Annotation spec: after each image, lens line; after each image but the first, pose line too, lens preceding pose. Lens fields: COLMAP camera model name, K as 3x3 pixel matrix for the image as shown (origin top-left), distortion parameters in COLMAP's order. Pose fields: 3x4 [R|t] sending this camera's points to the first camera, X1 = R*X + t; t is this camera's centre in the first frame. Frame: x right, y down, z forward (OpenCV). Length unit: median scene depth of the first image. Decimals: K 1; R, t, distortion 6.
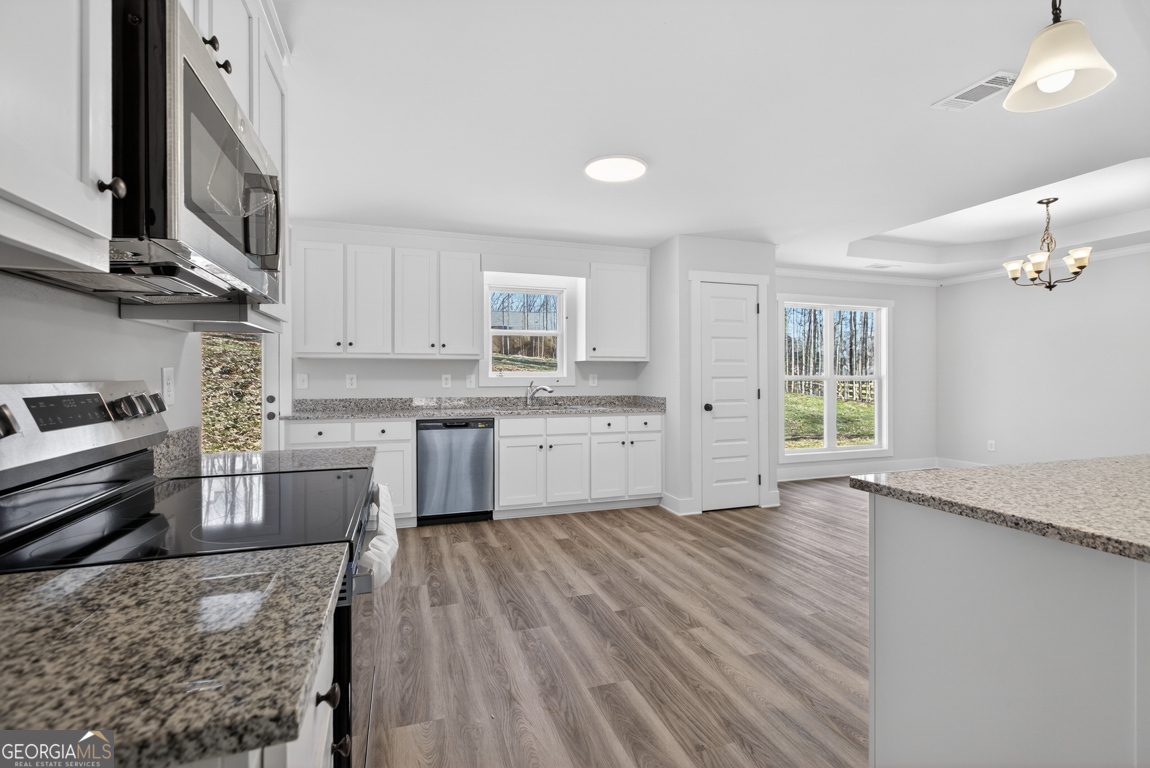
lens RADIAL K [[515.9, 0, 572.6], [0, 515.9, 379.9], [0, 0, 1]] dist [-0.006472, 0.000312]
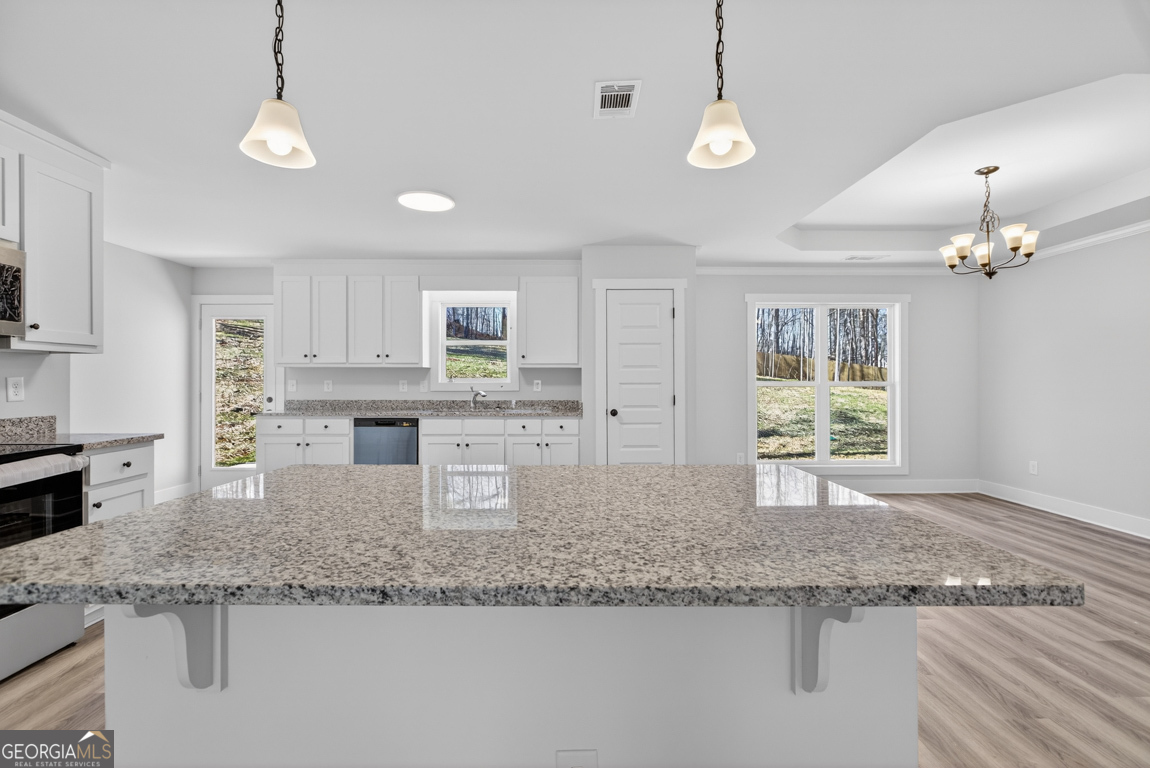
lens RADIAL K [[511.8, 0, 575.0], [0, 511.8, 384.0], [0, 0, 1]] dist [-0.008382, -0.000431]
pose [[0.952395, 0.002190, -0.304858, 0.521396], [-0.002564, 0.999996, -0.000826, -0.002362], [0.304855, 0.001569, 0.952398, 0.017714]]
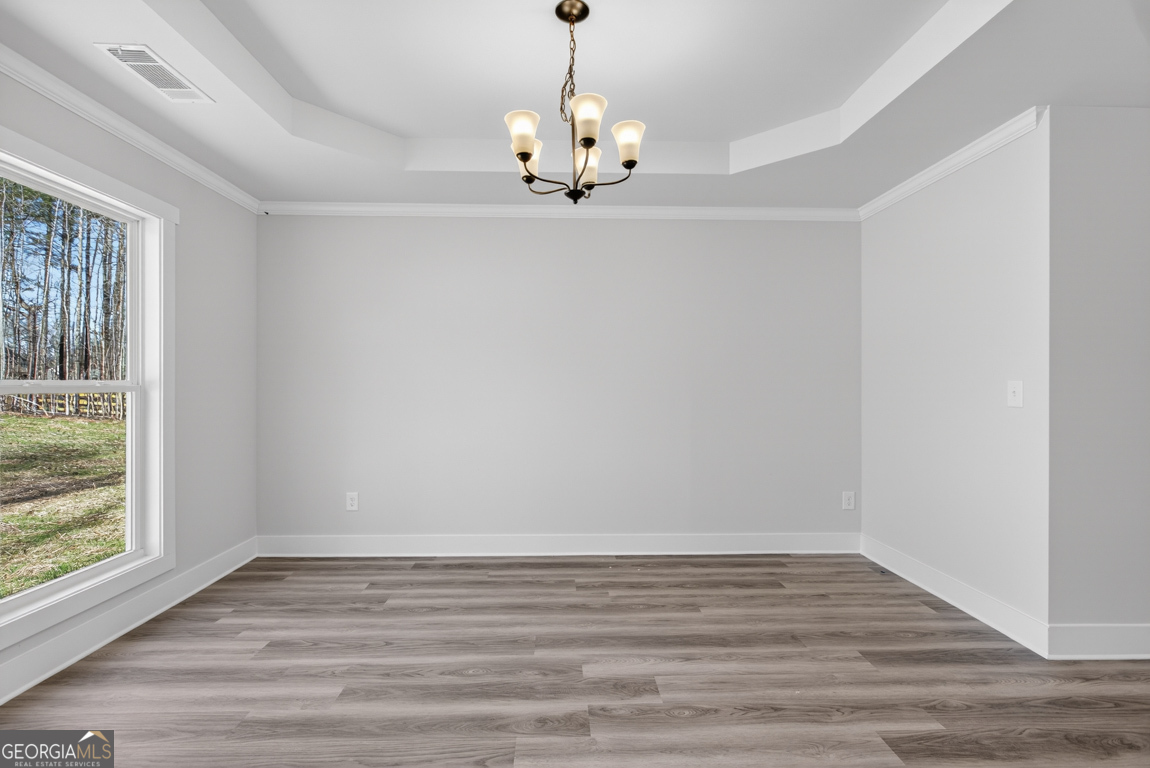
lens RADIAL K [[517.0, 0, 555.8], [0, 517.0, 402.2], [0, 0, 1]] dist [-0.002490, -0.000226]
pose [[0.295675, -0.026897, 0.954910, 0.451783], [-0.000601, 0.999598, 0.028341, -0.007132], [-0.955288, -0.008954, 0.295540, 0.834421]]
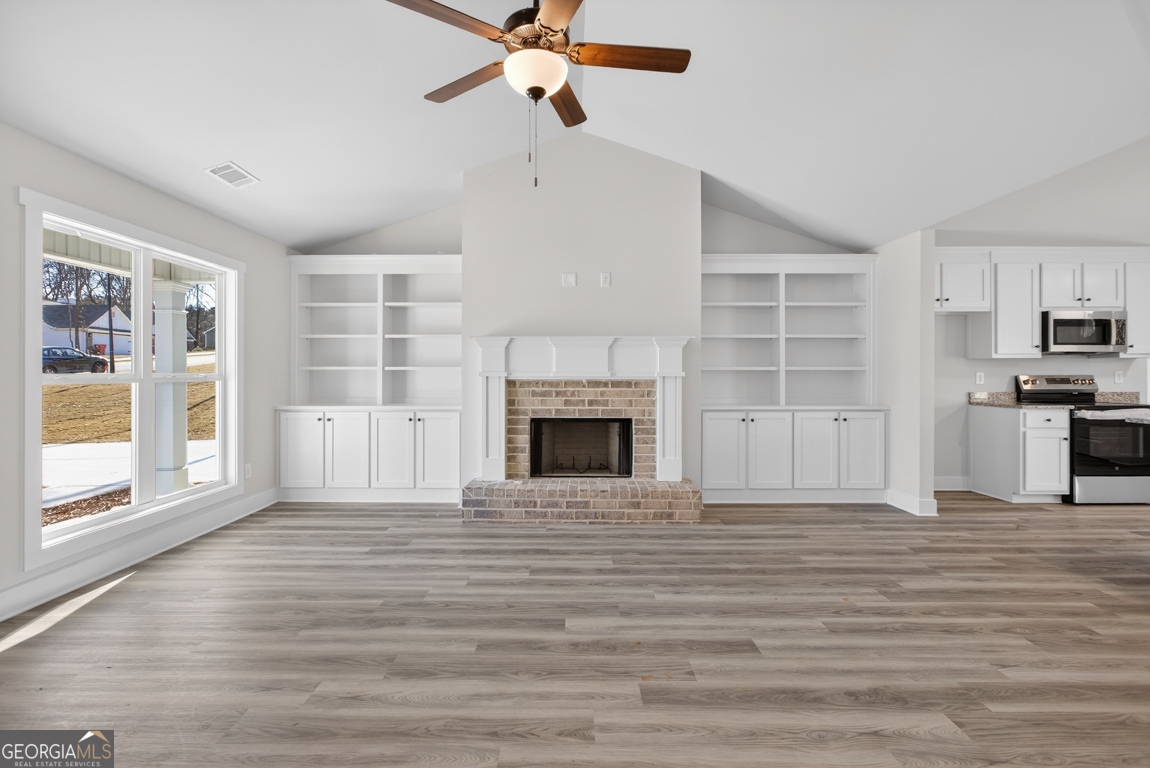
lens RADIAL K [[517.3, 0, 569.7], [0, 517.3, 374.5], [0, 0, 1]] dist [-0.002827, 0.000487]
pose [[-0.327222, 0.001308, -0.944946, 1.276205], [-0.005231, 0.999981, 0.003196, 0.001732], [0.944933, 0.005989, -0.327209, -0.436317]]
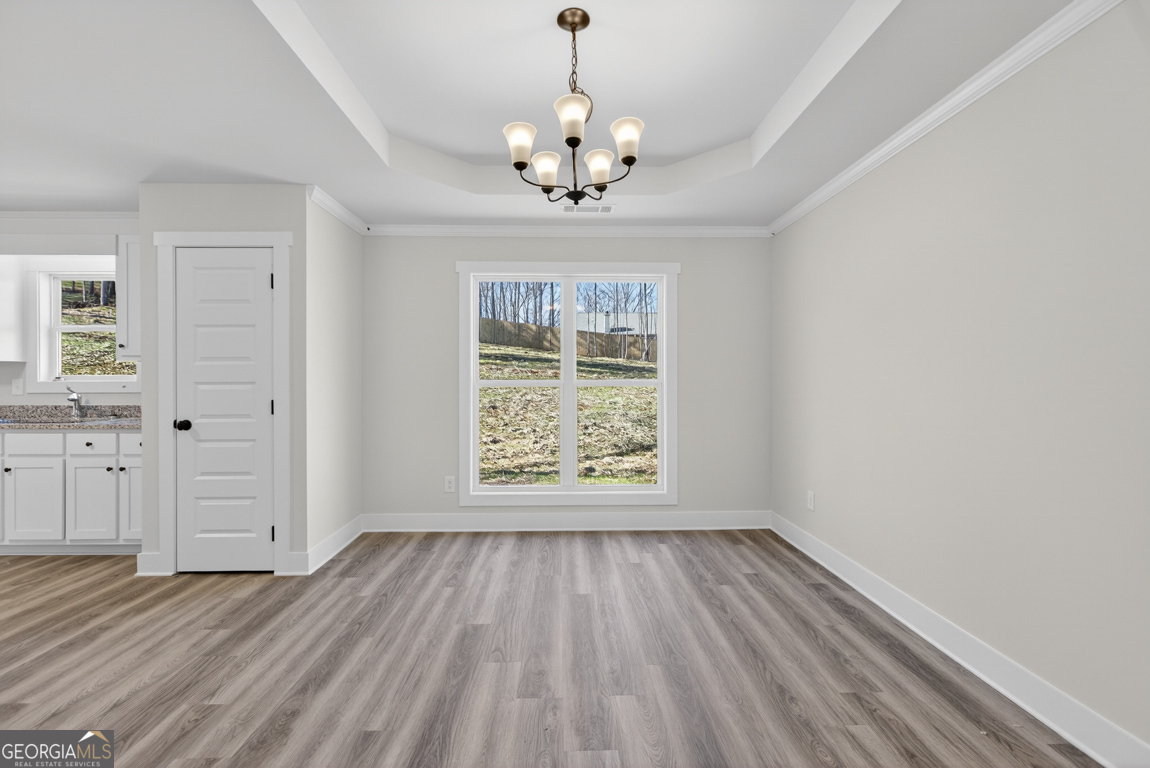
lens RADIAL K [[515.9, 0, 572.6], [0, 515.9, 379.9], [0, 0, 1]] dist [-0.006472, 0.000312]
pose [[0.955605, 0.000423, -0.294652, 1.024706], [-0.001858, 0.999988, -0.004589, -0.006374], [0.294647, 0.004933, 0.955594, 0.509644]]
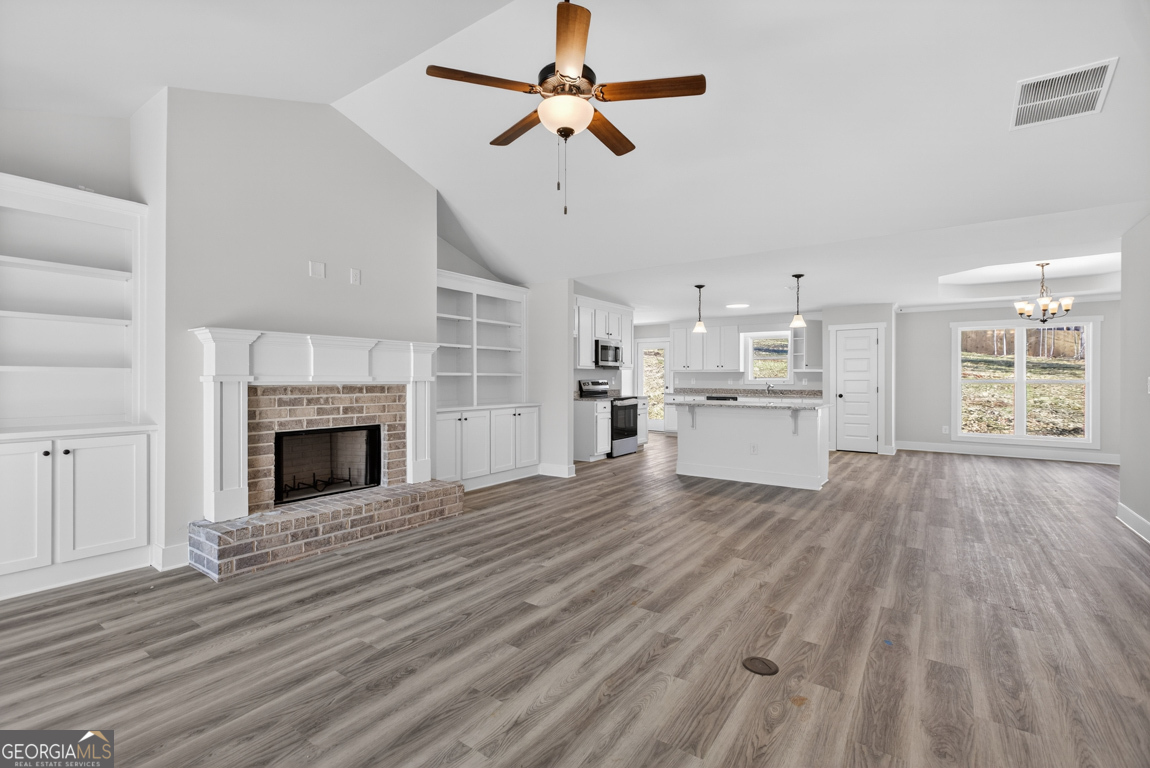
lens RADIAL K [[514.8, 0, 571.4], [0, 514.8, 380.0], [0, 0, 1]] dist [-0.018901, 0.010482]
pose [[0.584488, 0.004560, -0.811390, 1.278068], [-0.008356, 0.999965, -0.000399, 0.003378], [0.811359, 0.007013, 0.584506, -0.956266]]
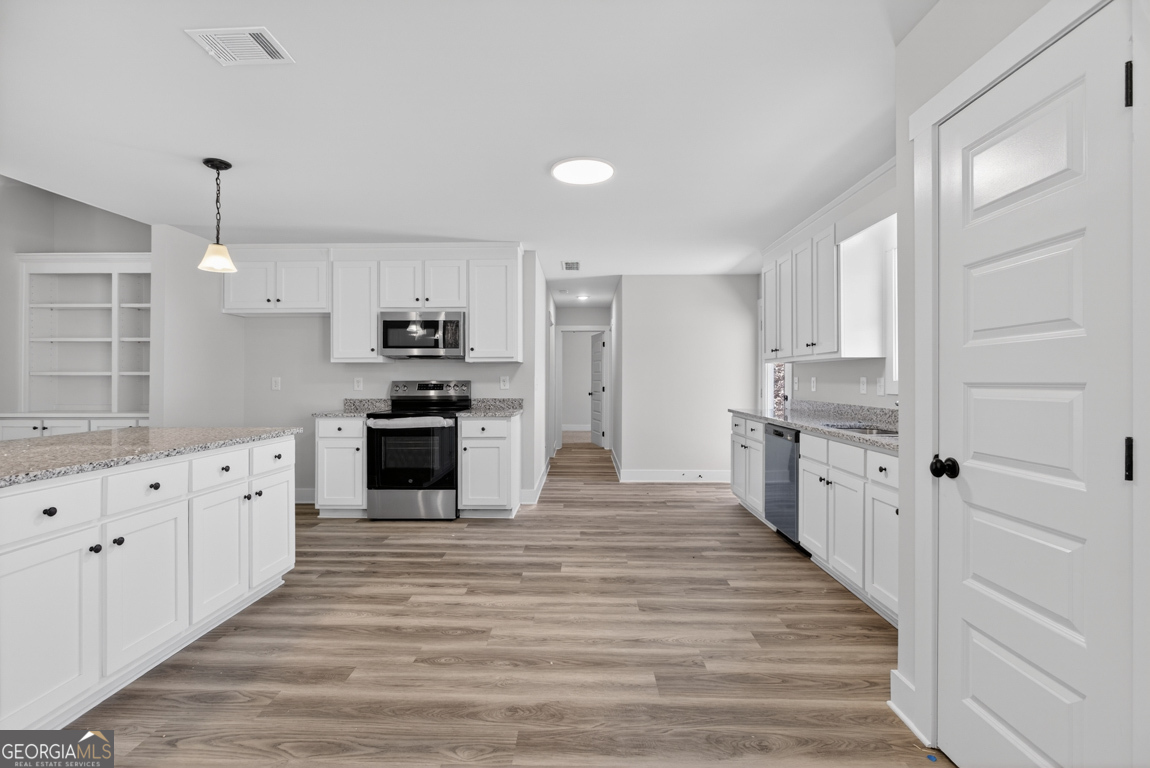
lens RADIAL K [[515.9, 0, 572.6], [0, 515.9, 379.9], [0, 0, 1]] dist [-0.006472, 0.000312]
pose [[-0.339203, 0.002712, -0.940709, 0.718262], [-0.005813, 0.999971, 0.004979, -0.007901], [0.940695, 0.007157, -0.339178, 0.921081]]
